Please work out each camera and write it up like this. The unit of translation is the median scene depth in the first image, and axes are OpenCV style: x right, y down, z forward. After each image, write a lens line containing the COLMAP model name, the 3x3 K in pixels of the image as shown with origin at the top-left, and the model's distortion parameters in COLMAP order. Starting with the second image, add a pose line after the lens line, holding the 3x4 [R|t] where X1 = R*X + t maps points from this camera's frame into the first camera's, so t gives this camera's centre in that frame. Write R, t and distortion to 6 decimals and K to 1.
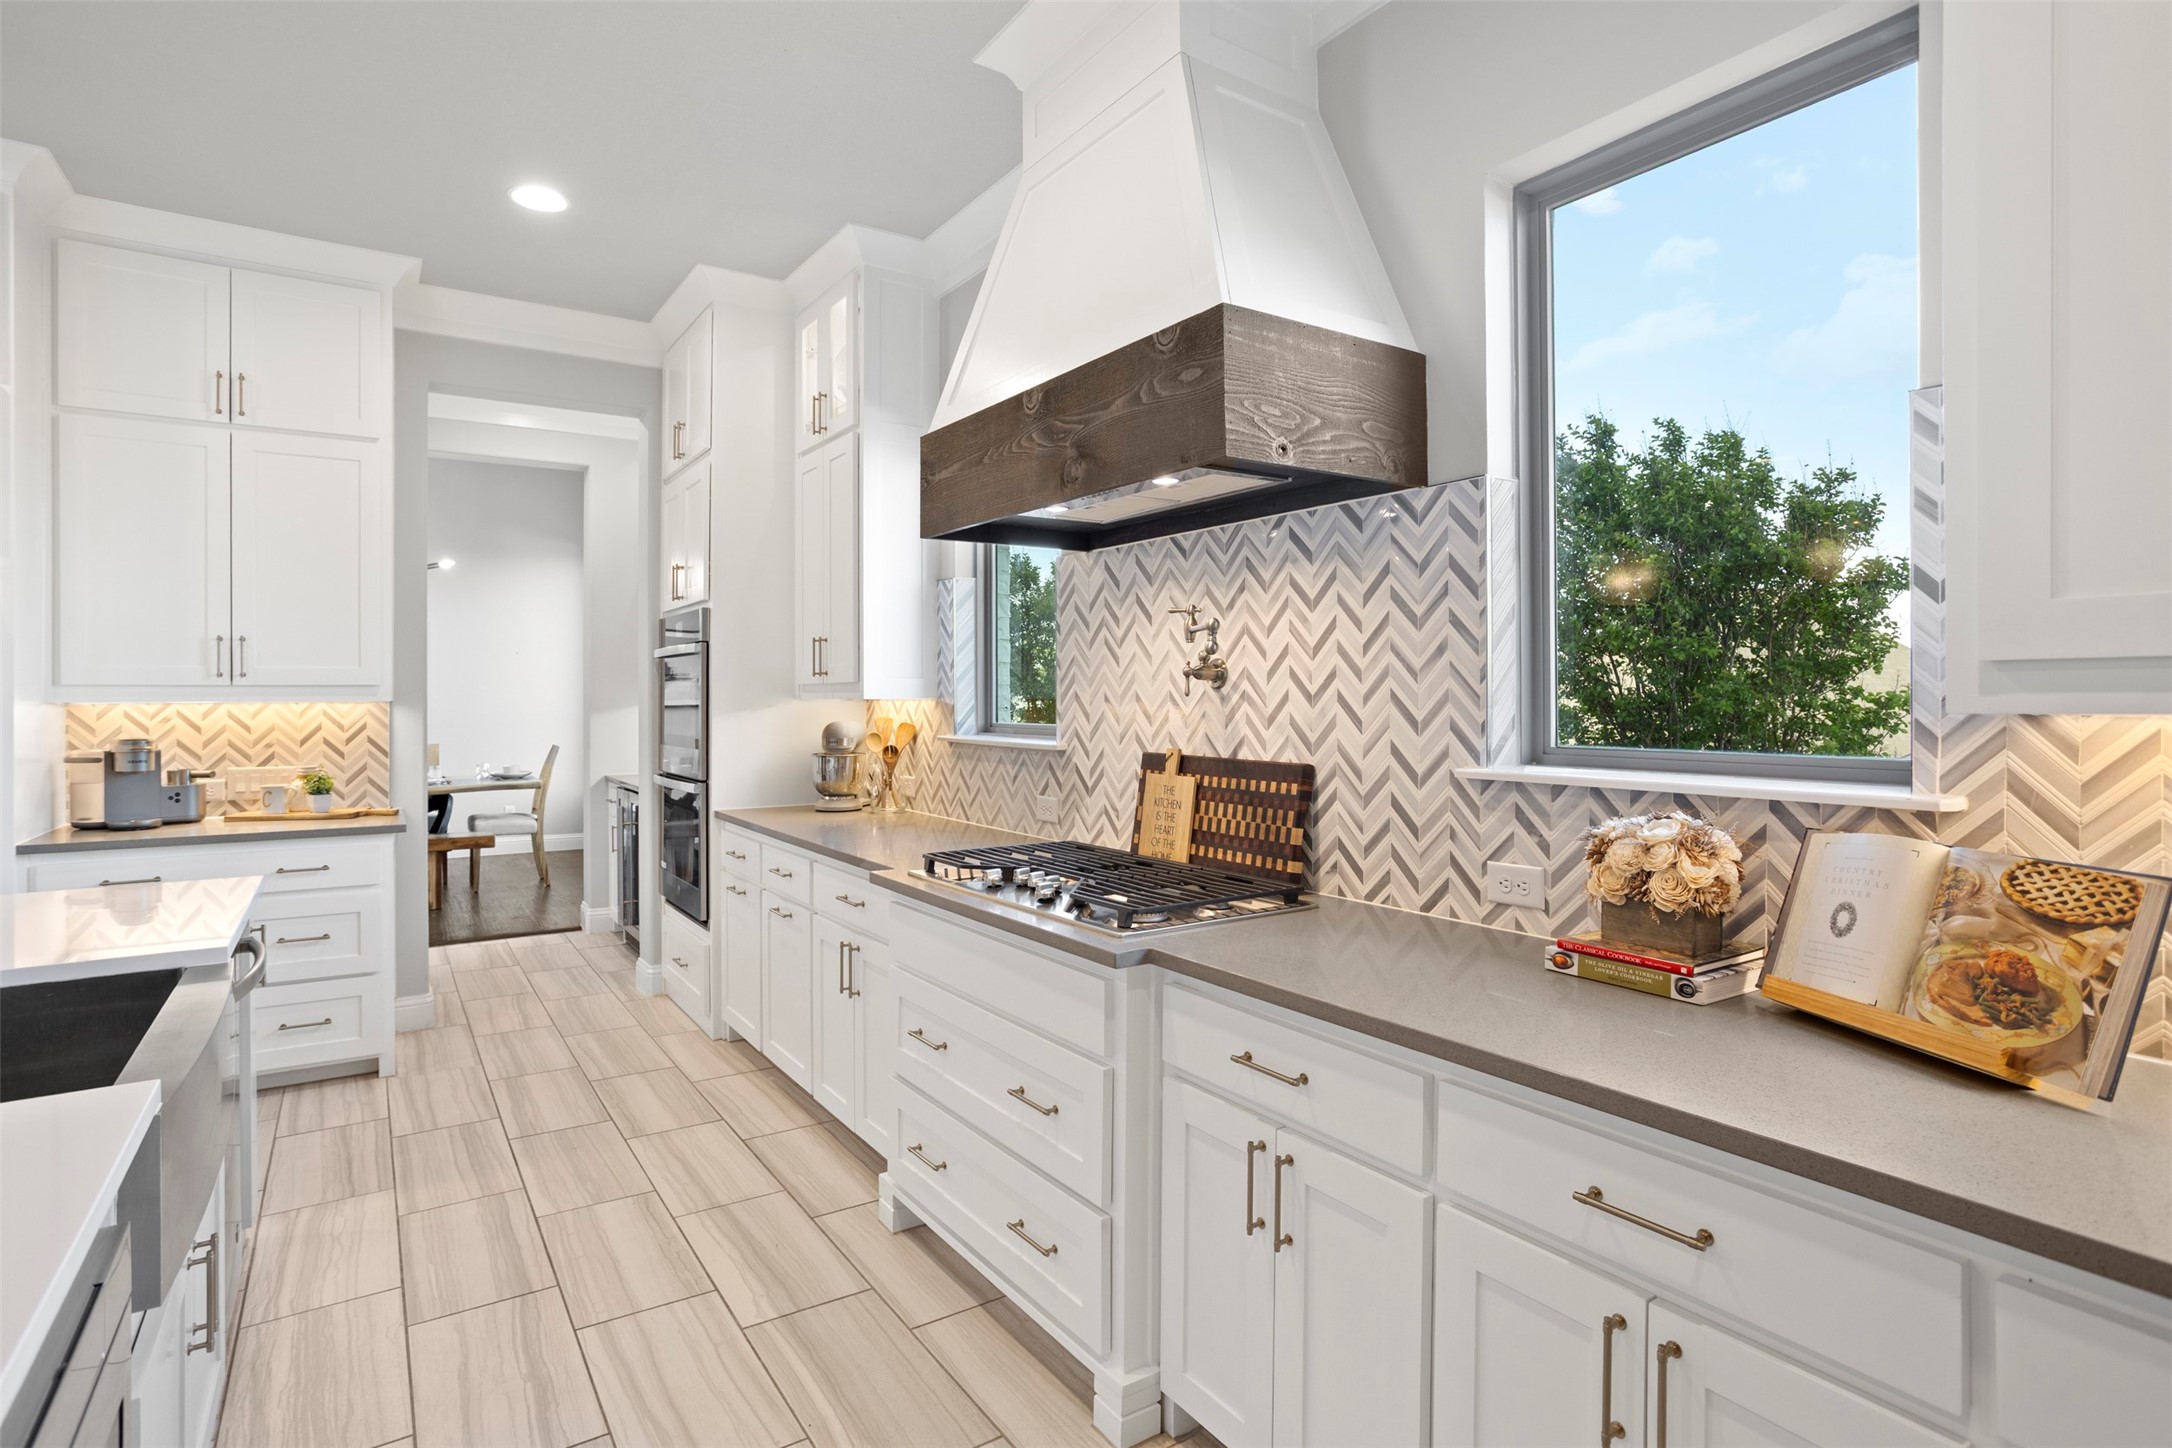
lens RADIAL K [[1082.7, 0, 1087.7], [0, 1082.7, 700.4], [0, 0, 1]] dist [-0.004926, 0.000155]
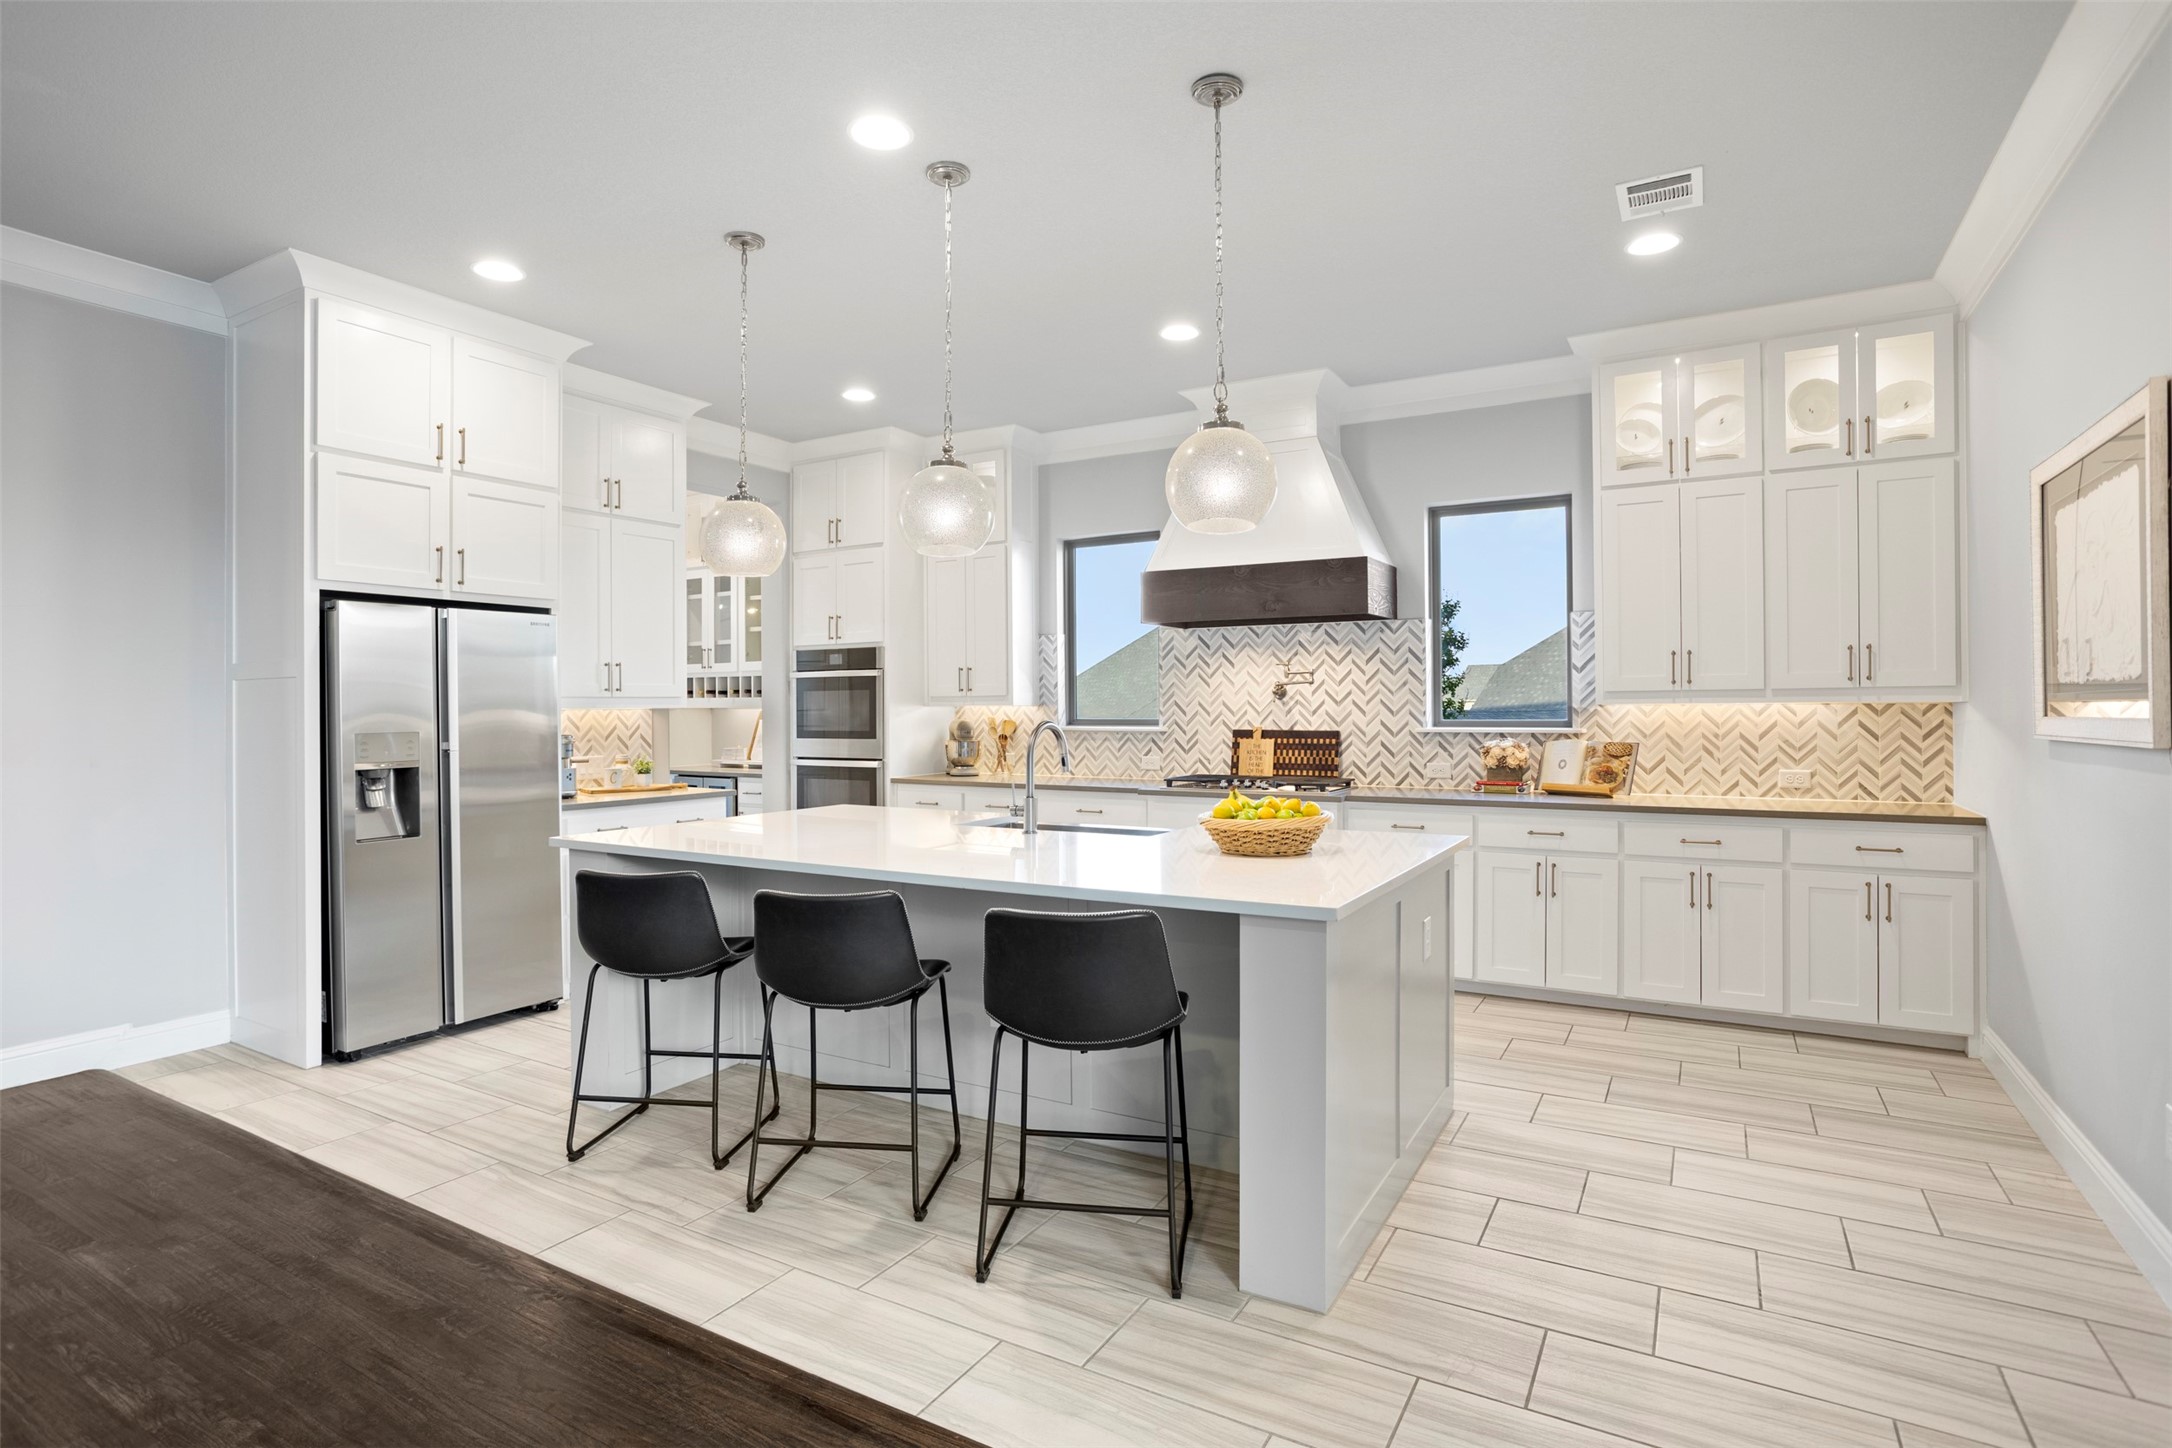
lens RADIAL K [[1082.7, 0, 1092.4], [0, 1082.7, 713.1], [0, 0, 1]] dist [-0.004926, 0.000155]
pose [[0.895164, -0.006109, 0.445694, -1.395846], [0.005682, 0.999981, 0.002293, 0.012771], [-0.445700, 0.000480, 0.895182, -0.918478]]
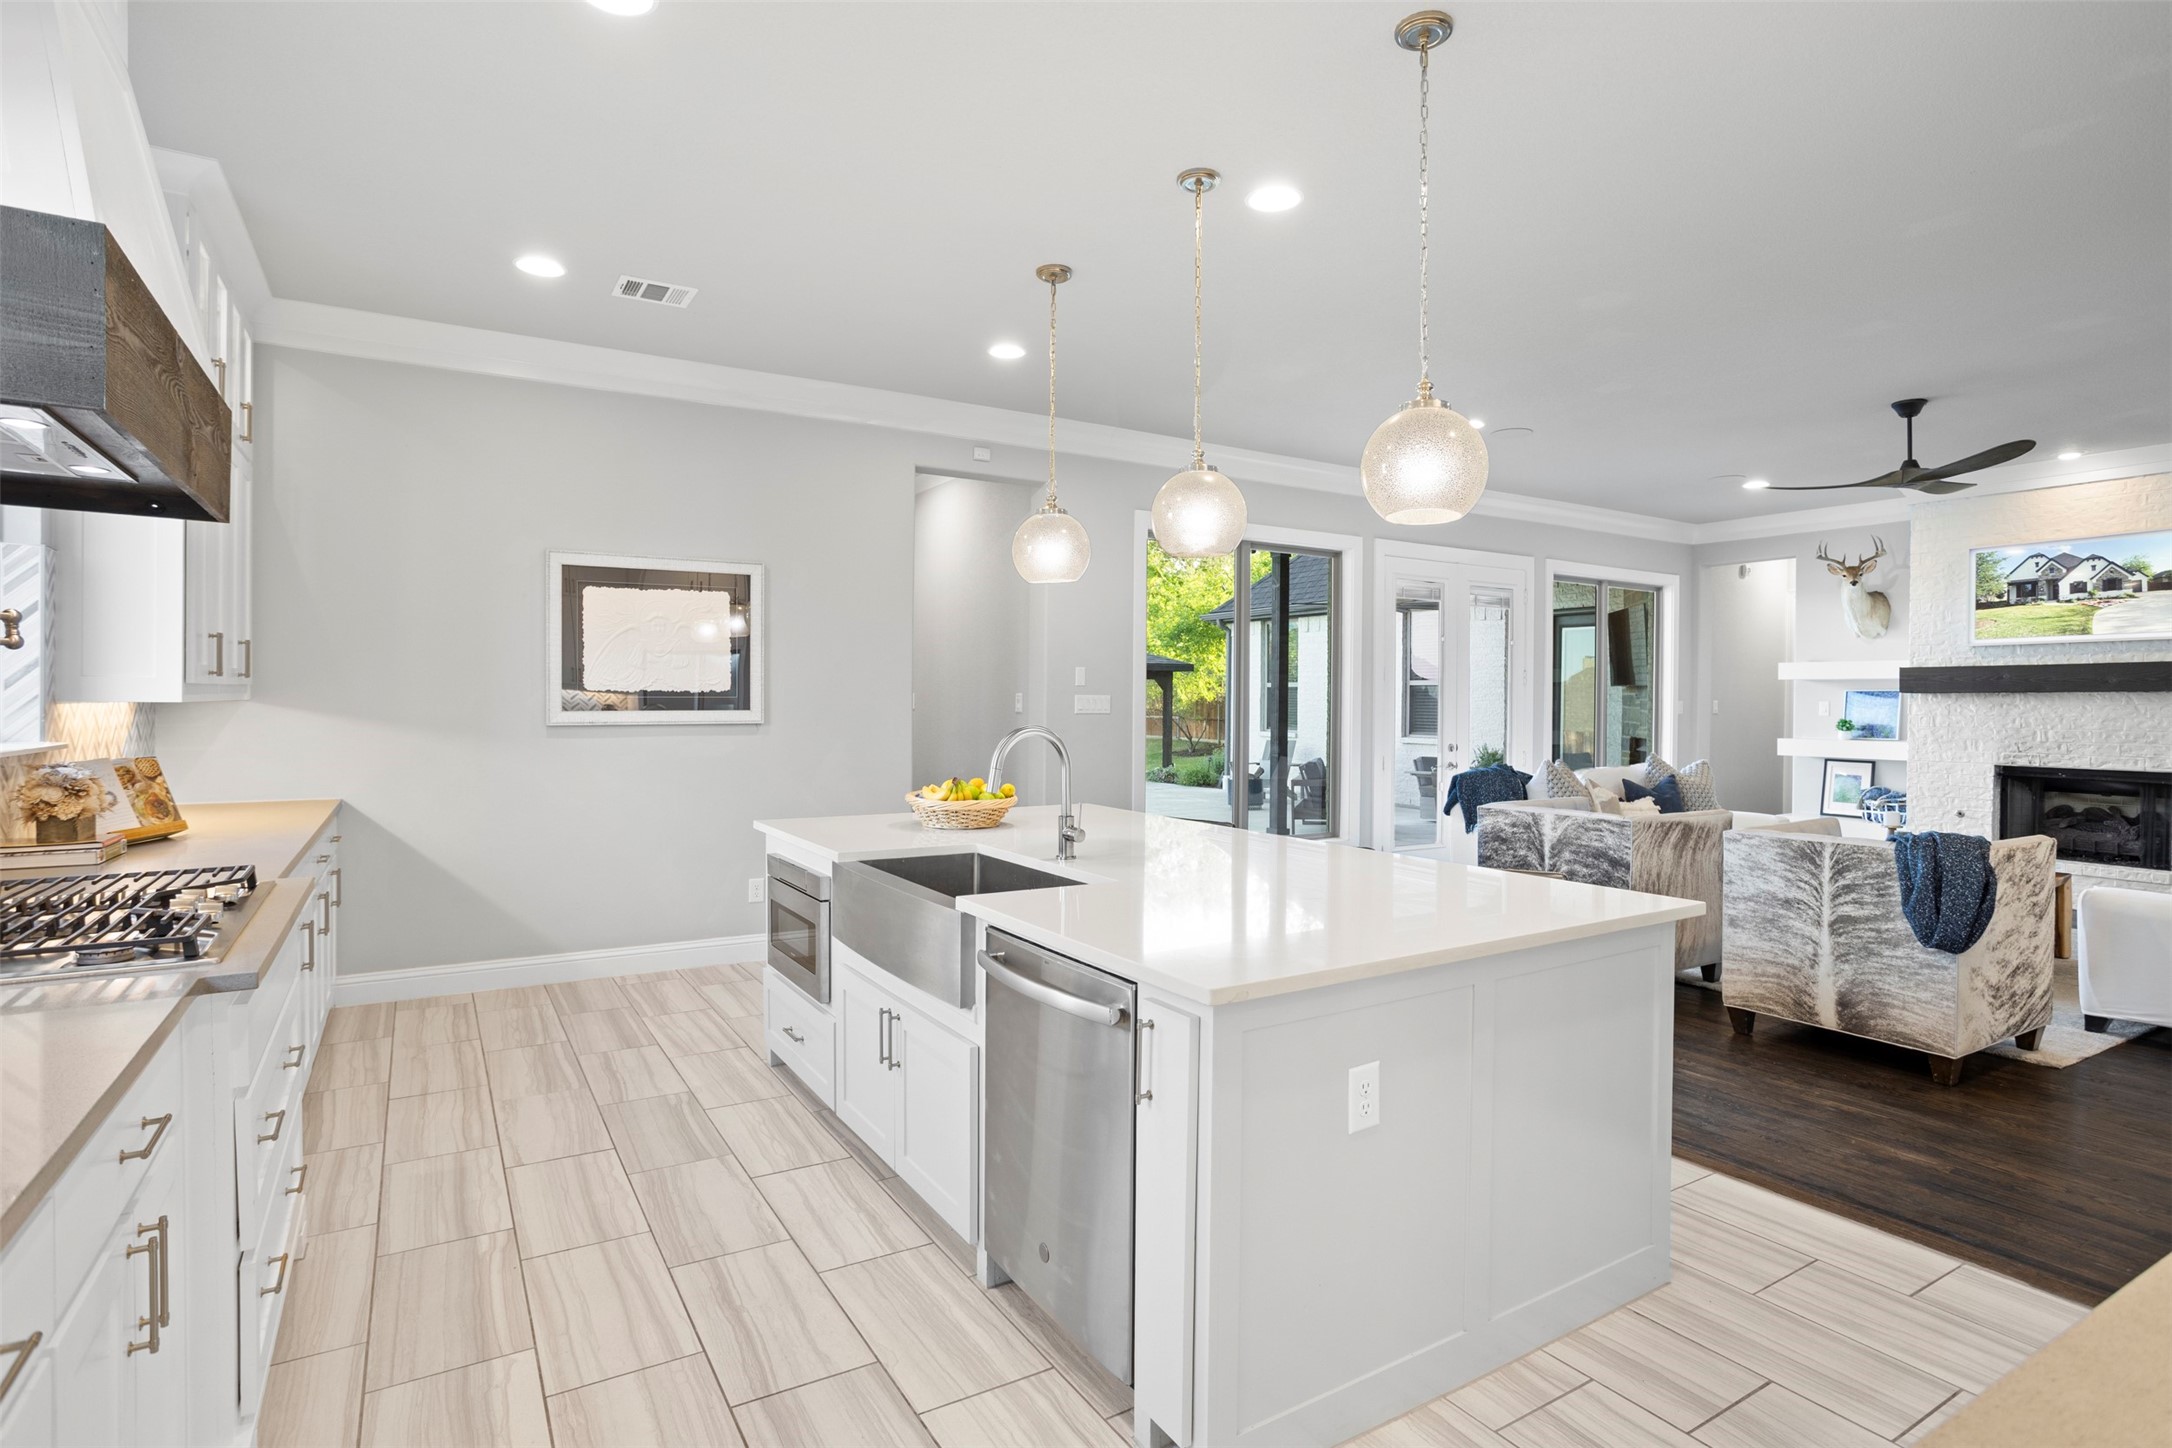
lens RADIAL K [[1082.7, 0, 1076.3], [0, 1082.7, 722.2], [0, 0, 1]] dist [-0.004926, 0.000155]
pose [[-0.998582, -0.008183, 0.052606, -0.840226], [-0.007161, 0.999783, 0.019586, -0.001197], [-0.052755, 0.019182, -0.998423, 1.906352]]
